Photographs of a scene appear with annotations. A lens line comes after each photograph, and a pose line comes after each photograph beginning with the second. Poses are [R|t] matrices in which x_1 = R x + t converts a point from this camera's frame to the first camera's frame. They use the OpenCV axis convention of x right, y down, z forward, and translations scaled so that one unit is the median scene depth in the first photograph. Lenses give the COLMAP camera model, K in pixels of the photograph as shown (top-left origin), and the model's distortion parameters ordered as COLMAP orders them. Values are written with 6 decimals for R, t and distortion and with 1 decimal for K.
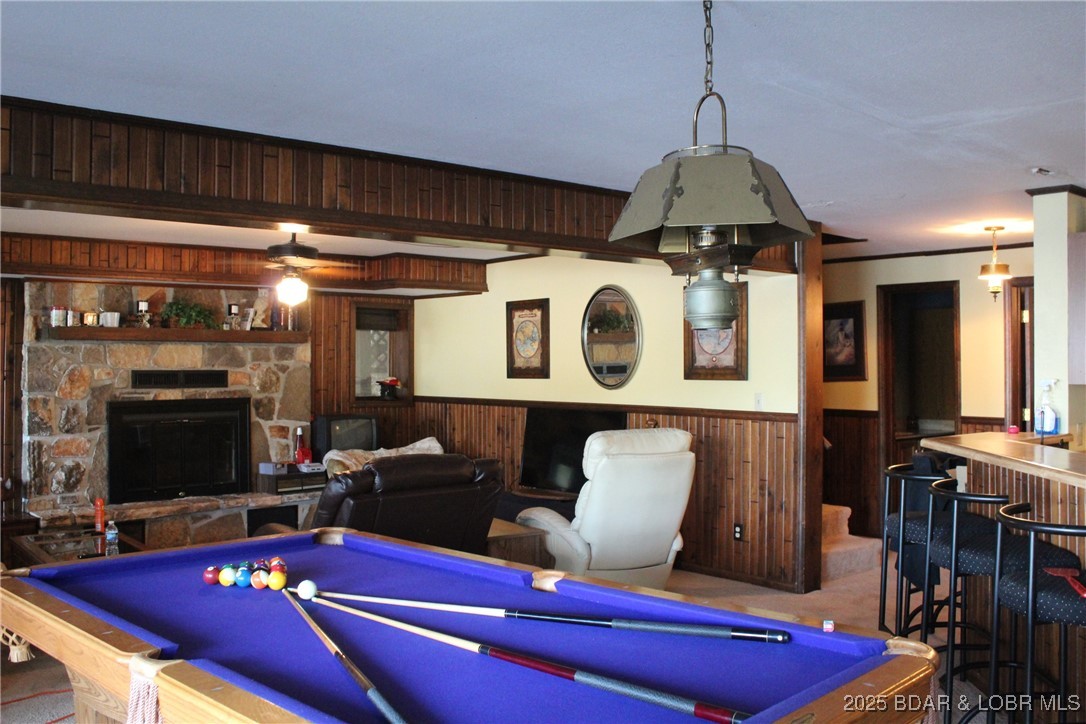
lens RADIAL K [[980.9, 0, 538.3], [0, 980.9, 354.0], [0, 0, 1]] dist [-0.157888, 0.153415]
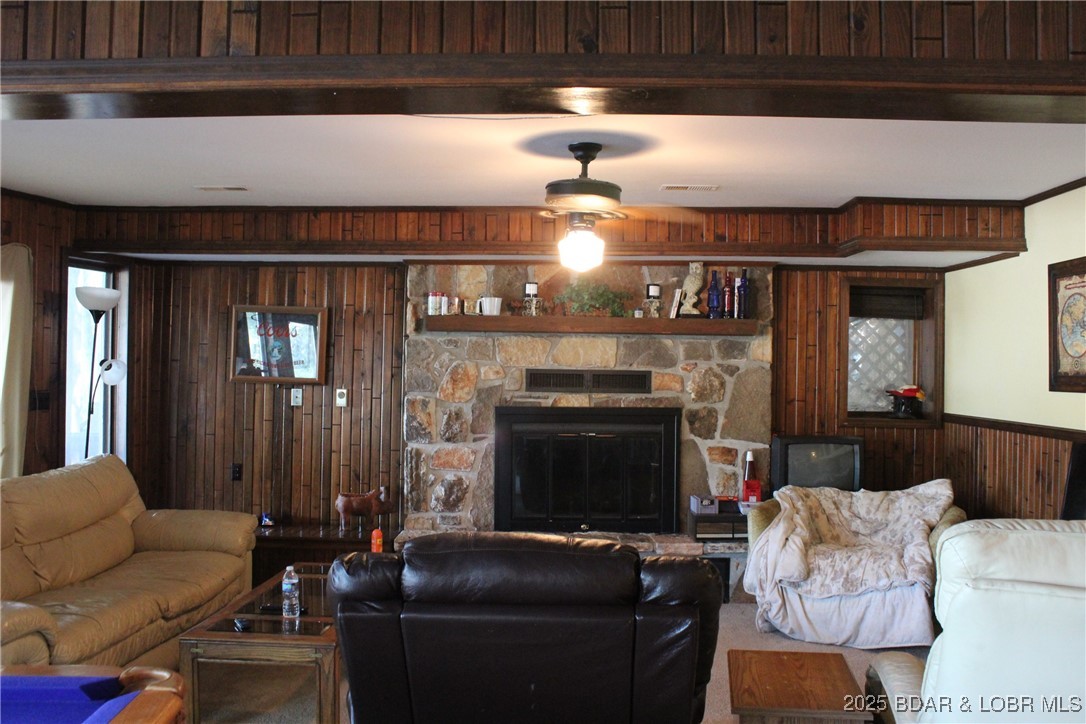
lens RADIAL K [[980.9, 0, 538.3], [0, 980.9, 354.0], [0, 0, 1]] dist [-0.157888, 0.153415]
pose [[0.737397, 0.003636, -0.675449, 0.135322], [-0.007443, 0.999969, -0.002742, 0.006119], [0.675418, 0.007049, 0.737401, 0.367017]]
